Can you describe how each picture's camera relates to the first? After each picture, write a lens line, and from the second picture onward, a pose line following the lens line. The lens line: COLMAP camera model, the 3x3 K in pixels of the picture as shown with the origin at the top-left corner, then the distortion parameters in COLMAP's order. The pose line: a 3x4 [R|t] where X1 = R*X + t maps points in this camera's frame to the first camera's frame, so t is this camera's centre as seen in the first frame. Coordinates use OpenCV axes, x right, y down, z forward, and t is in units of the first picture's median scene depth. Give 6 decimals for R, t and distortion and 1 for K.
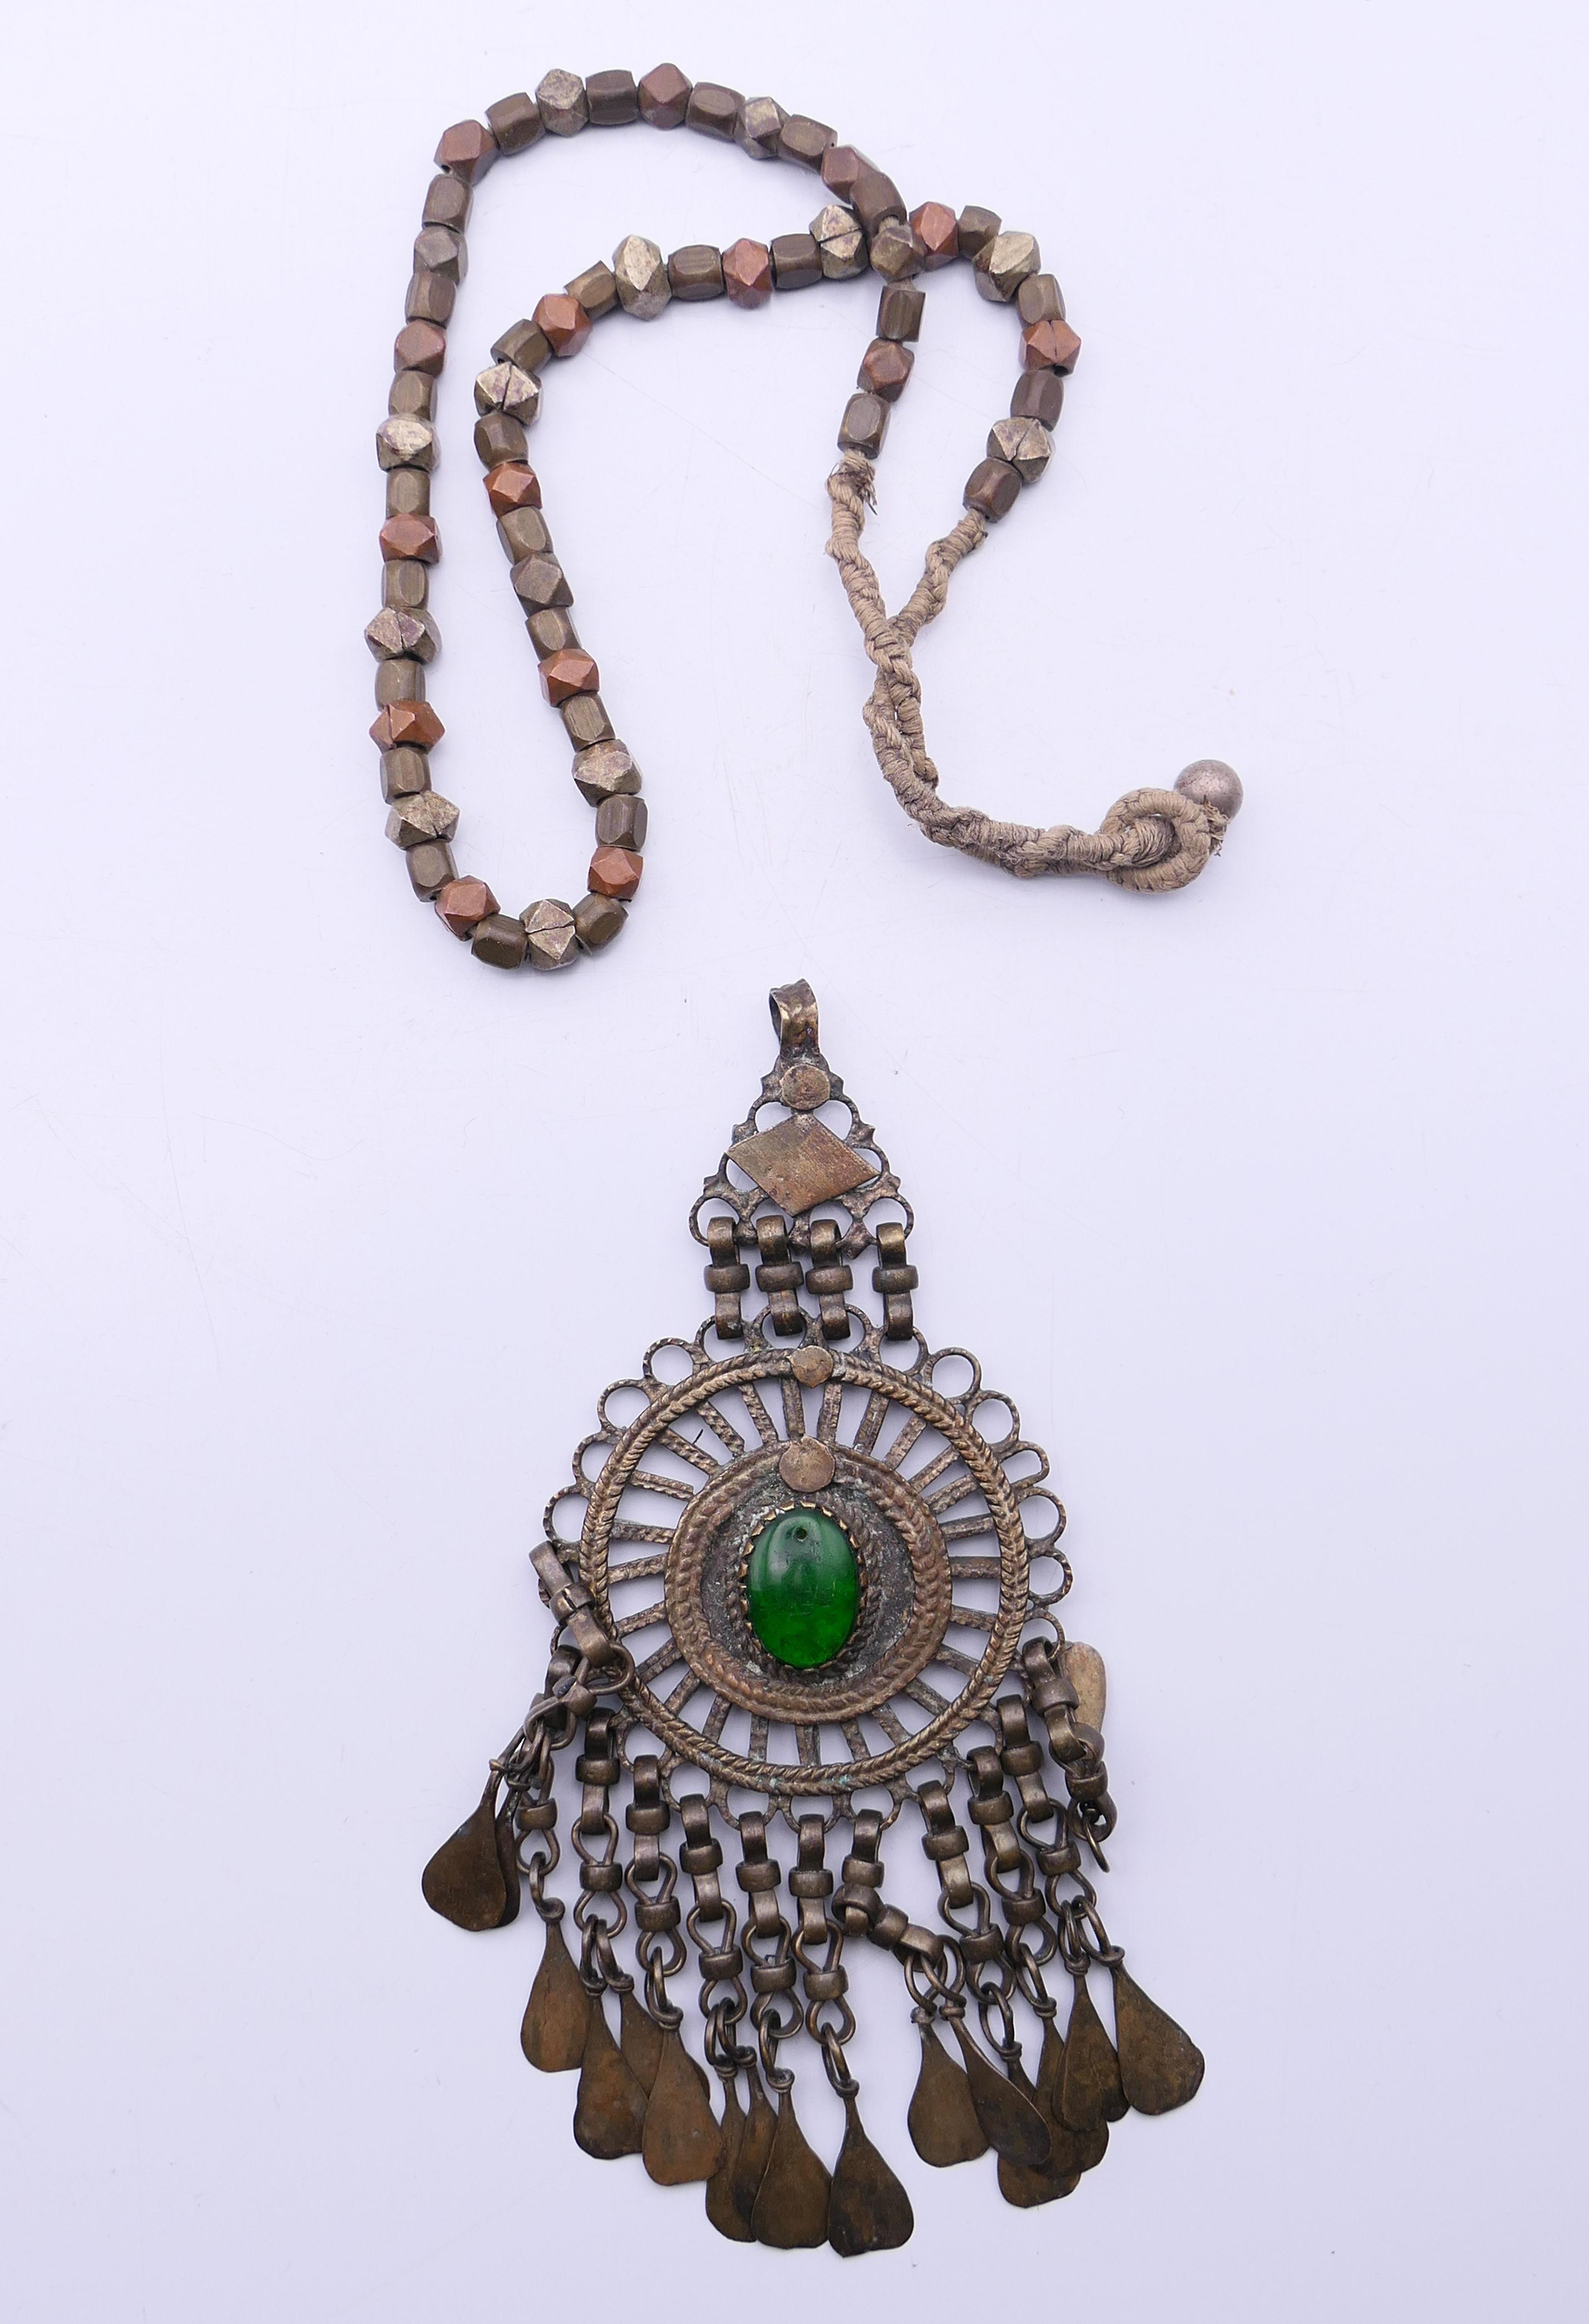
lens RADIAL K [[1851.0, 0, 789.1], [0, 1851.0, 1162.1], [0, 0, 1]] dist [0.004908, 0.009809]
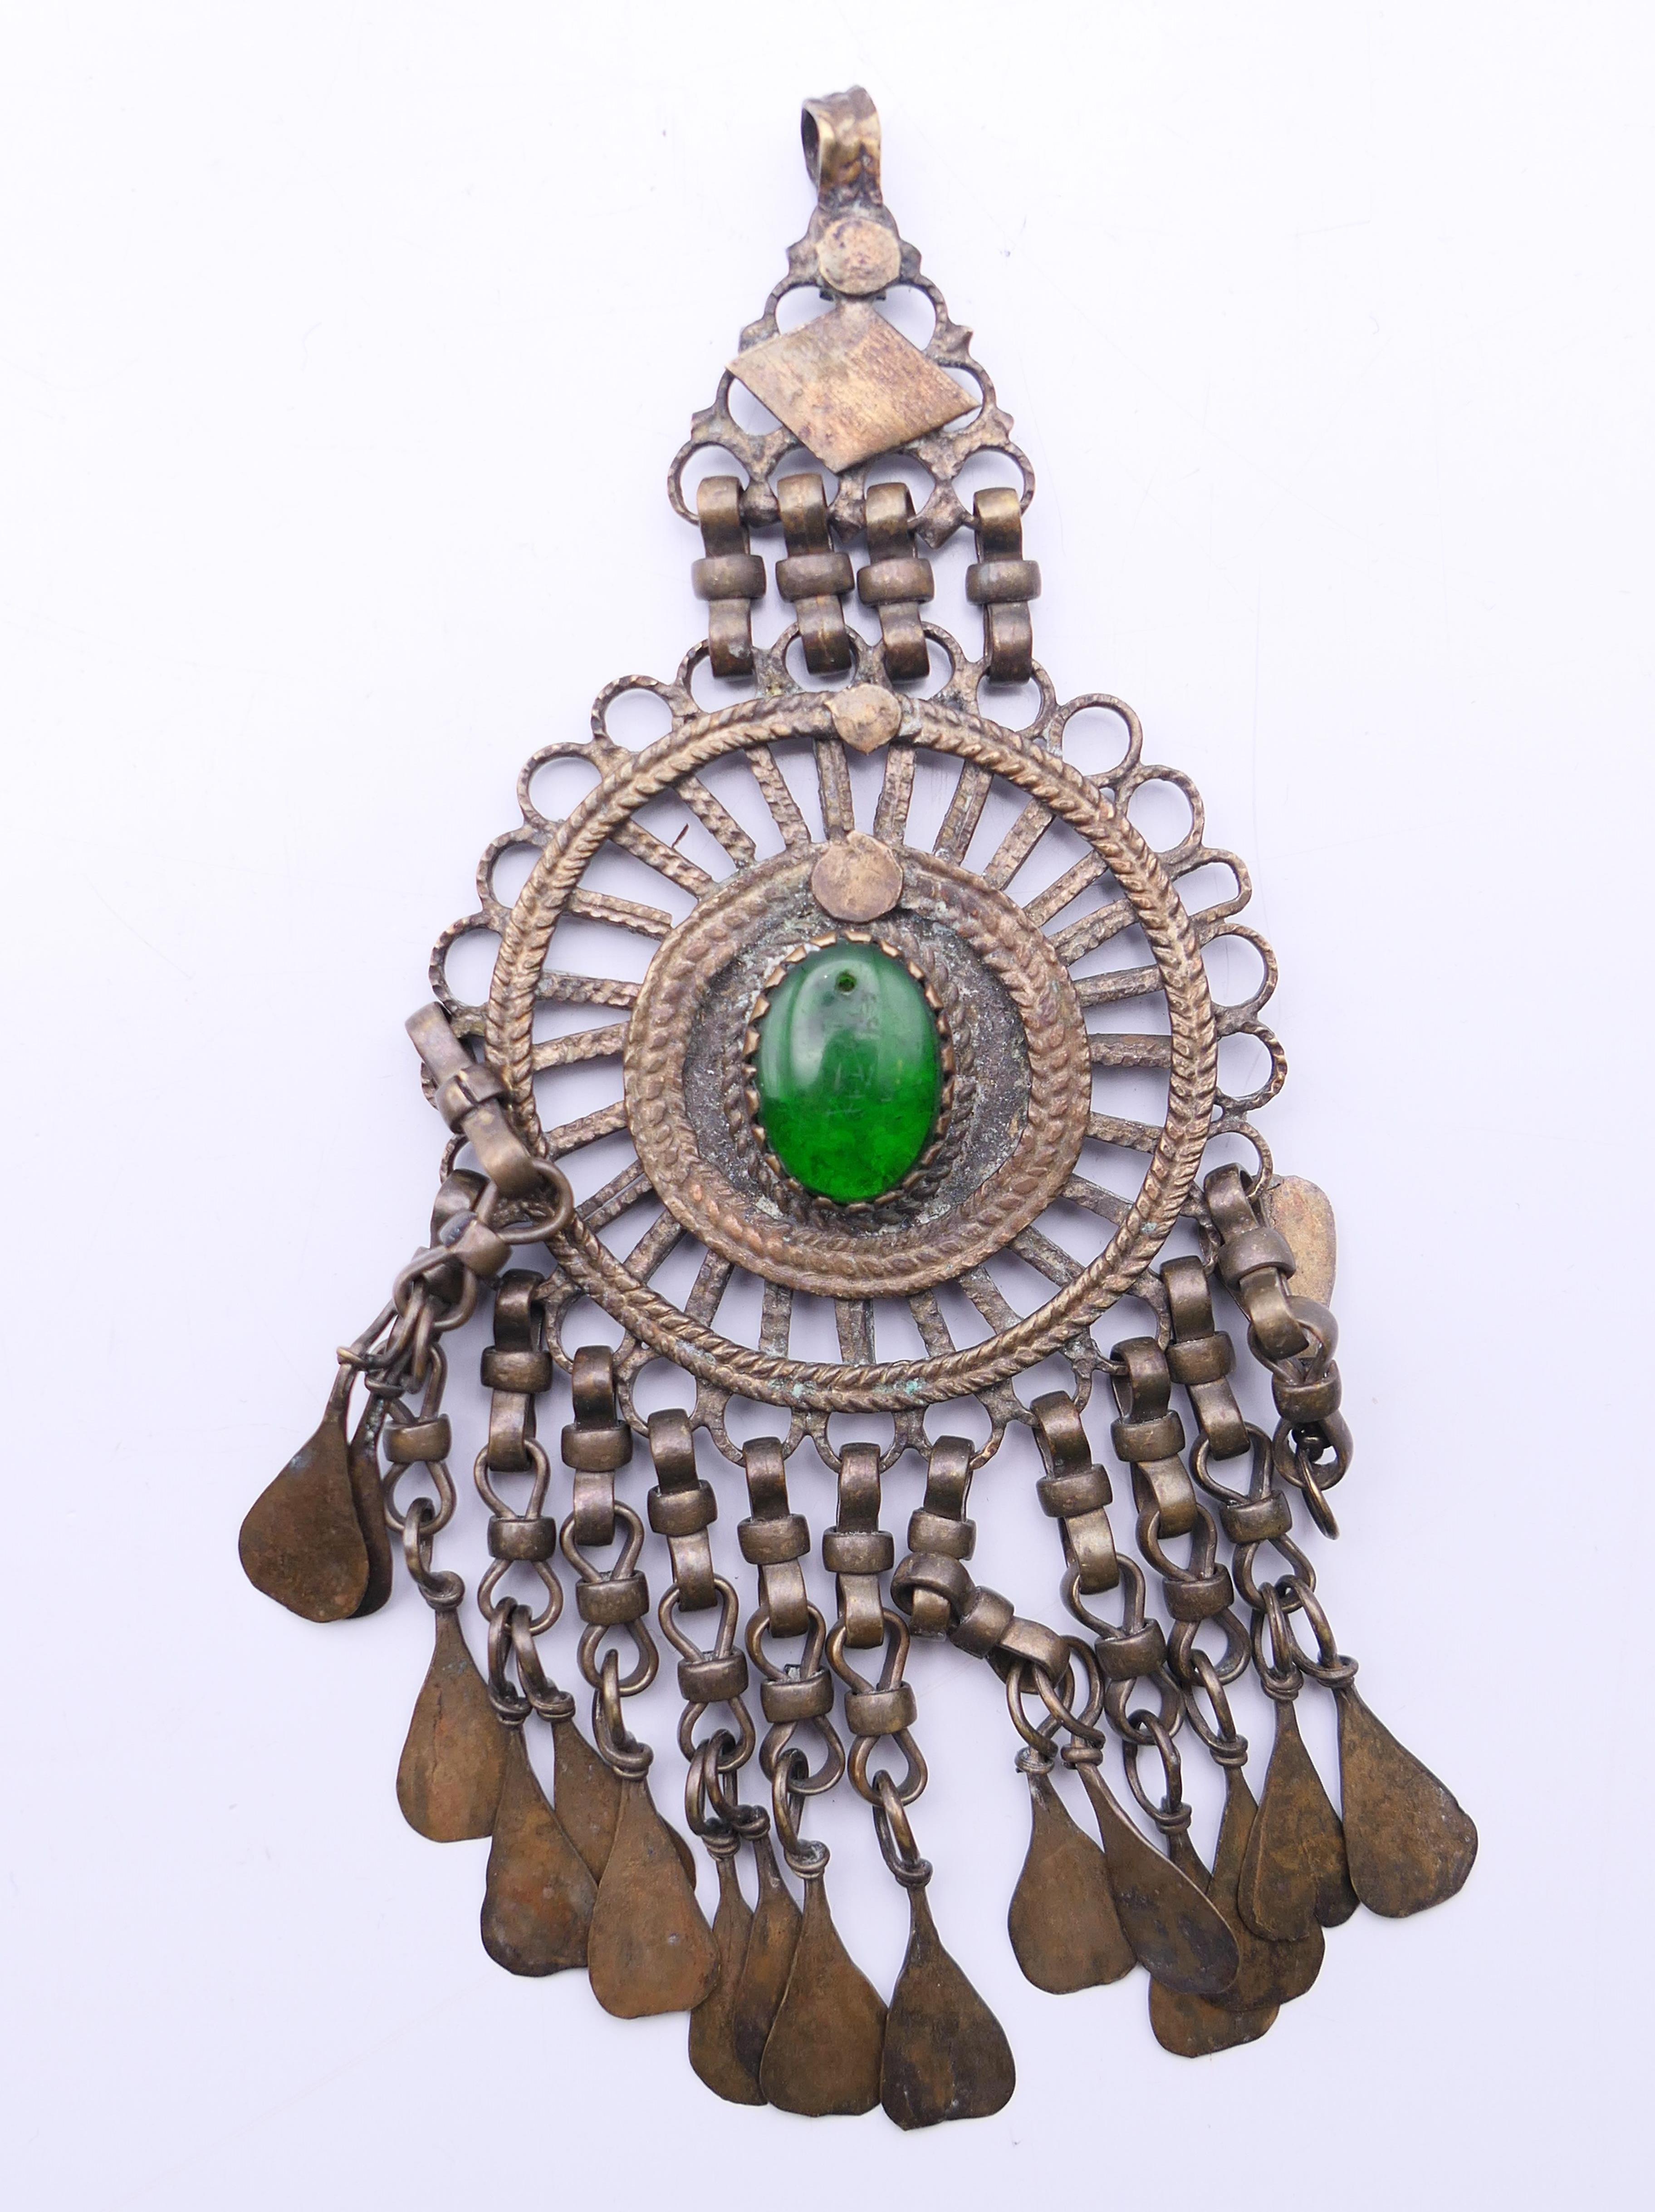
lens RADIAL K [[1543.7, 0, 832.1], [0, 1543.7, 1105.2], [0, 0, 1]] dist [-0.000702, 0.000675]
pose [[0.999950, 0.007366, -0.006770, 0.005436], [-0.007067, 0.999040, 0.043228, 0.215906], [0.007082, -0.043178, 0.999042, 0.486021]]
